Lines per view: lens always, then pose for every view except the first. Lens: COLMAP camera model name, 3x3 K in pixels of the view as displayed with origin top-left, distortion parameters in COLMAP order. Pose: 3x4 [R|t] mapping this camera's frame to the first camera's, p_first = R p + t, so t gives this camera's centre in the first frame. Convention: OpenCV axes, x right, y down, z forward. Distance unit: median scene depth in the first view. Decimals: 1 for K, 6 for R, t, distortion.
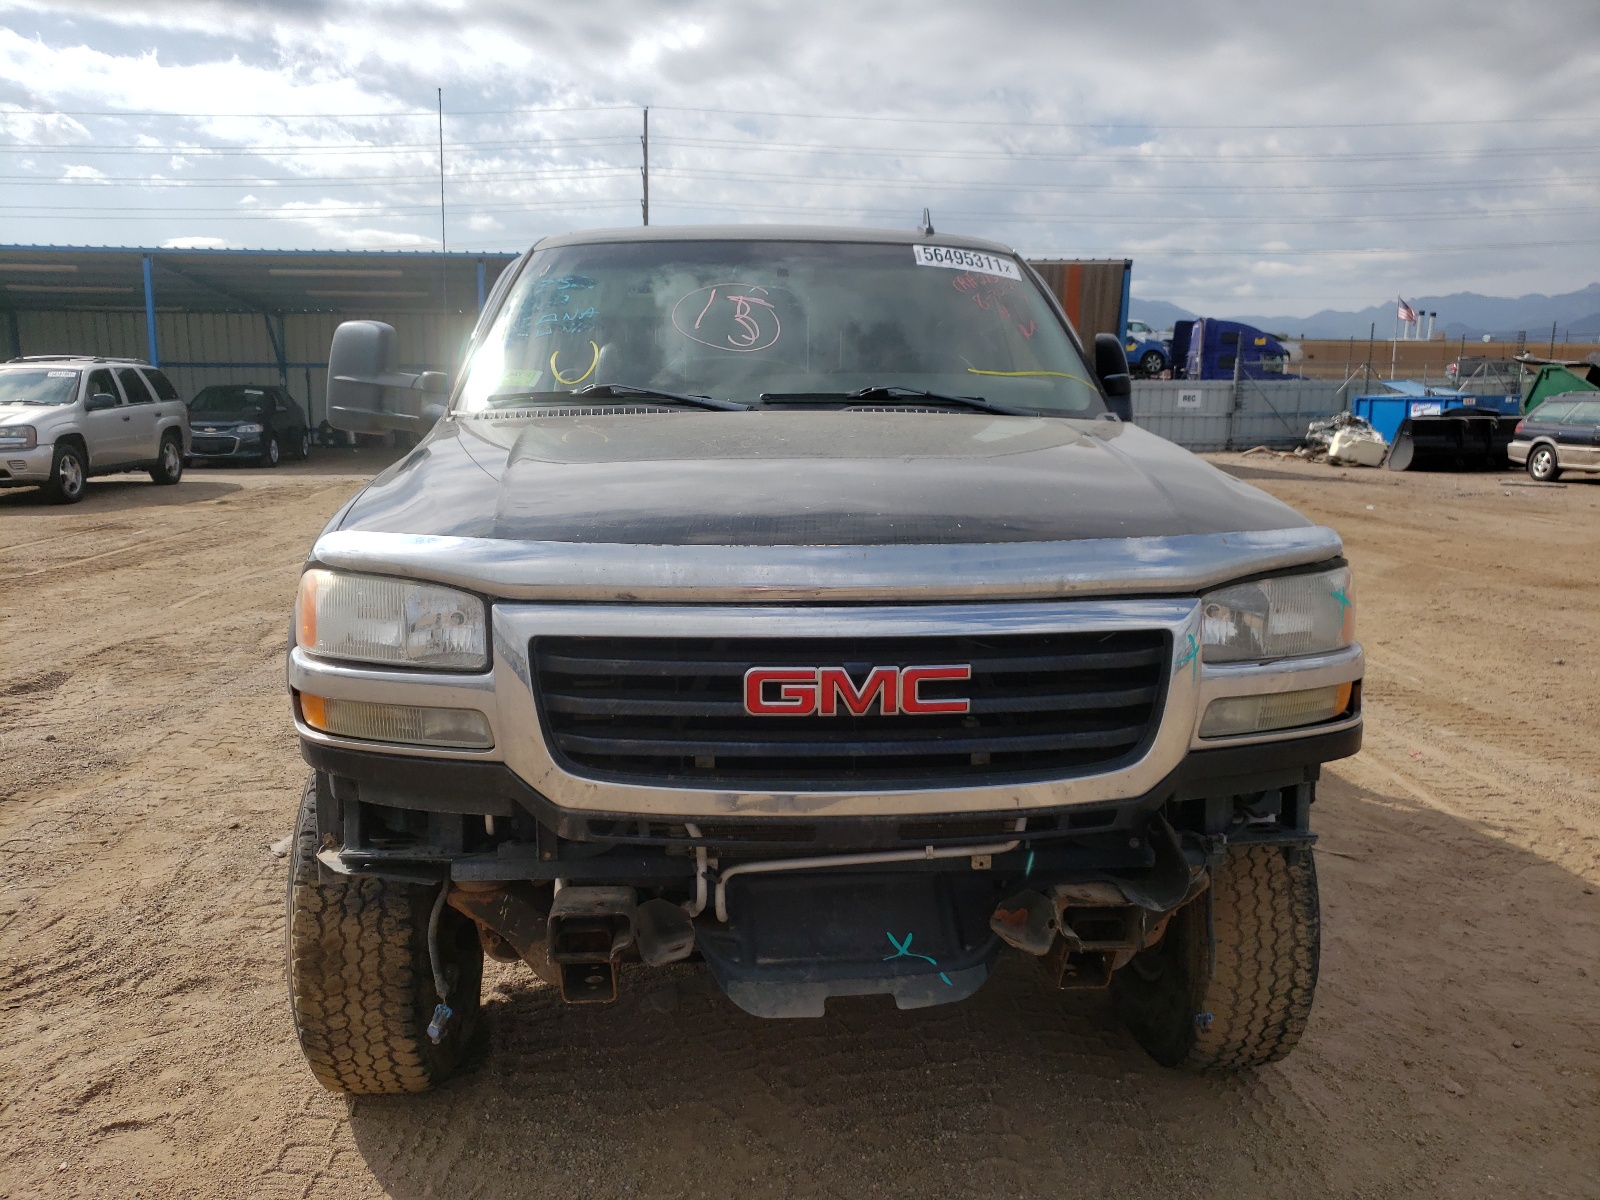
lens RADIAL K [[1237.4, 0, 800.0], [0, 1237.4, 600.0], [0, 0, 1]] dist [0.027651, -0.006800]
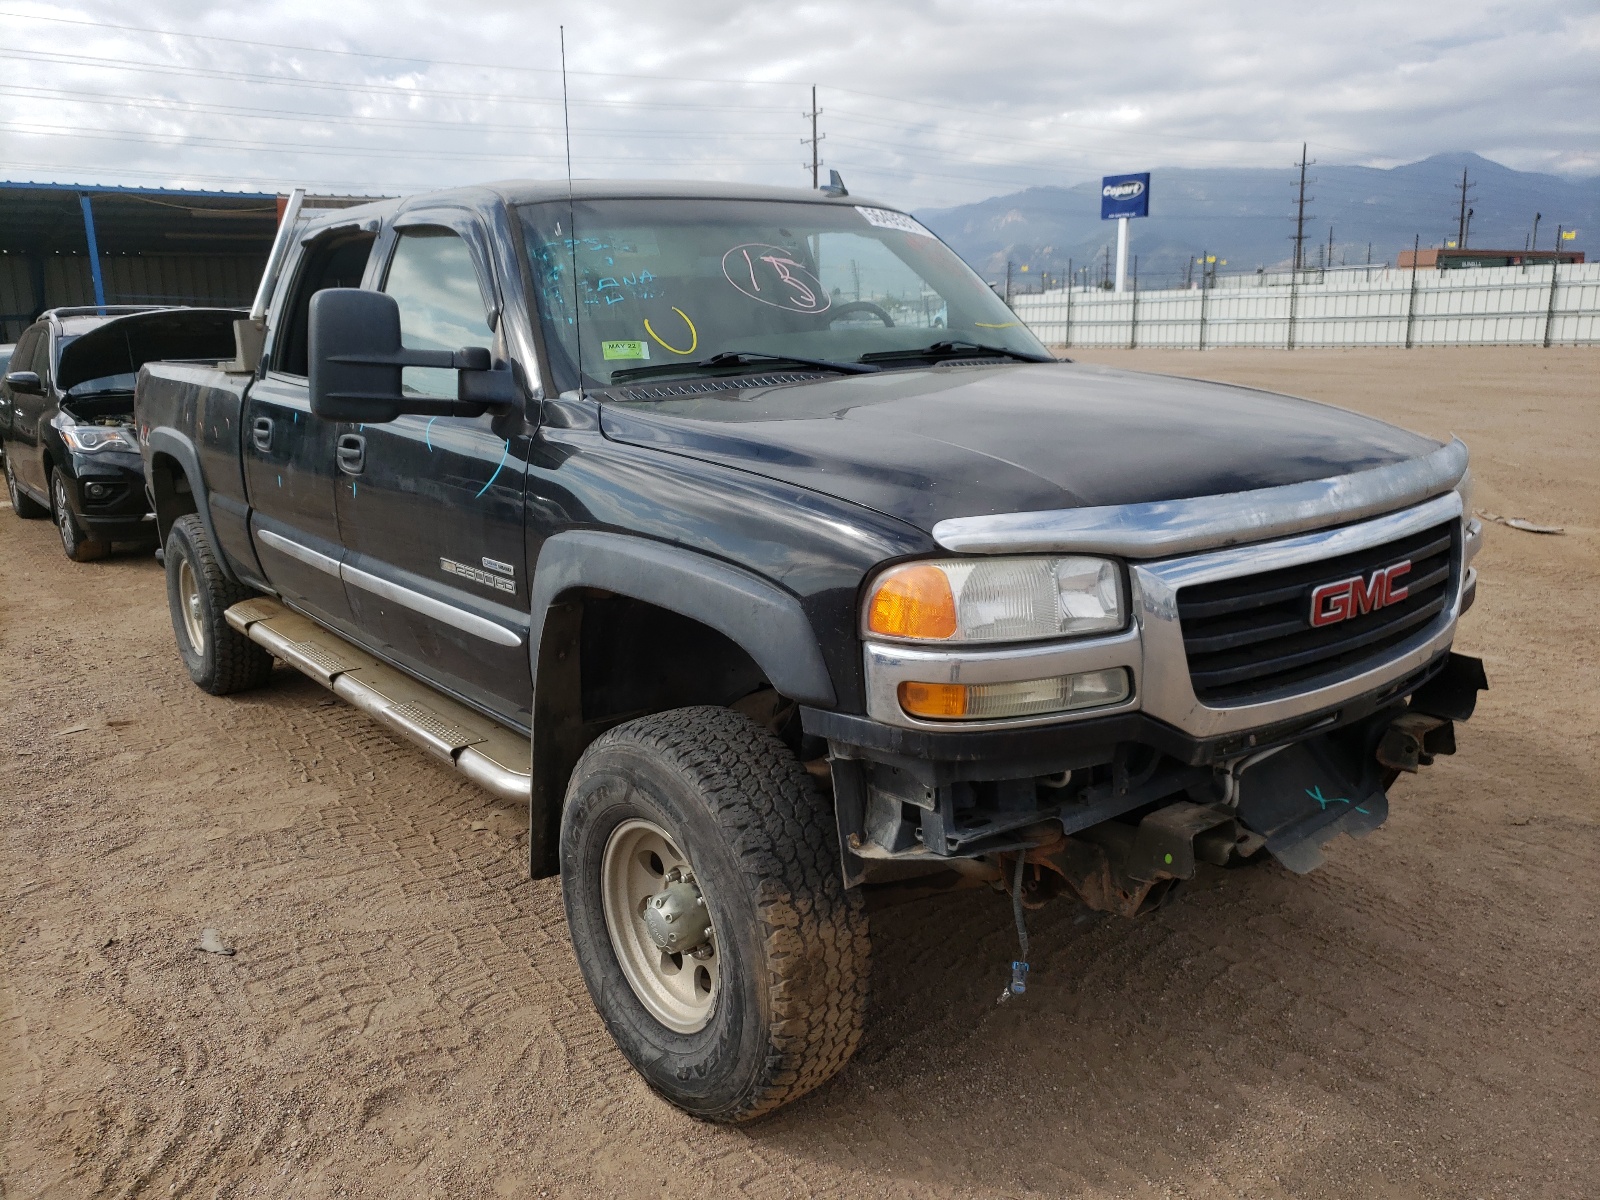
lens RADIAL K [[1237.4, 0, 800.0], [0, 1237.4, 600.0], [0, 0, 1]] dist [0.027651, -0.006800]
pose [[0.827323, -0.148859, 0.541643, -1.047288], [0.121238, 0.988840, 0.086579, -0.091839], [-0.548486, -0.005961, 0.836138, 0.259830]]
